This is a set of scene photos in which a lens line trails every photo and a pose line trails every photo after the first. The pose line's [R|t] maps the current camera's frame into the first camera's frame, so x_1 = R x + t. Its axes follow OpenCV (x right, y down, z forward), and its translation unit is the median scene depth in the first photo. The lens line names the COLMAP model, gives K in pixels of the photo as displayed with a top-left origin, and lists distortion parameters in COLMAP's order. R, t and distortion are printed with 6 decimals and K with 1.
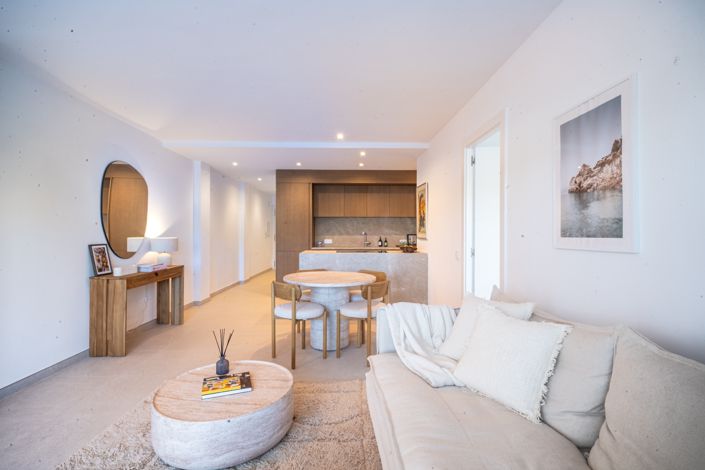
lens RADIAL K [[347.4, 0, 352.5], [0, 347.4, 235.0], [0, 0, 1]] dist [-0.001326, -0.000628]
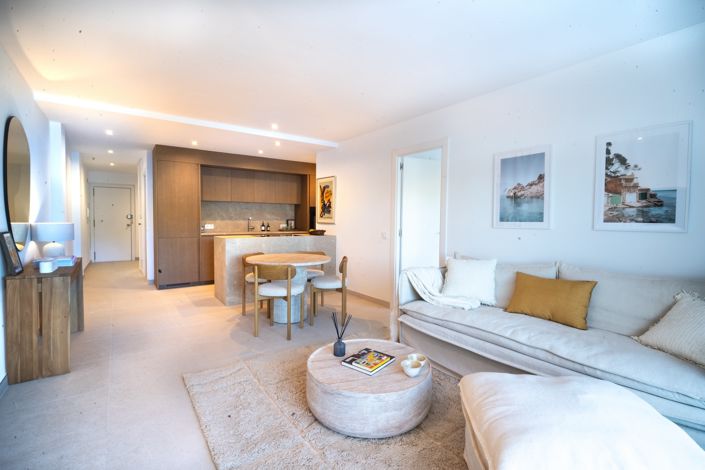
lens RADIAL K [[347.4, 0, 352.5], [0, 347.4, 235.0], [0, 0, 1]] dist [-0.001326, -0.000628]
pose [[0.810842, -0.021537, 0.584869, -0.558180], [-0.003239, 0.999142, 0.041284, 0.001666], [-0.585256, -0.035369, 0.810077, -0.007840]]
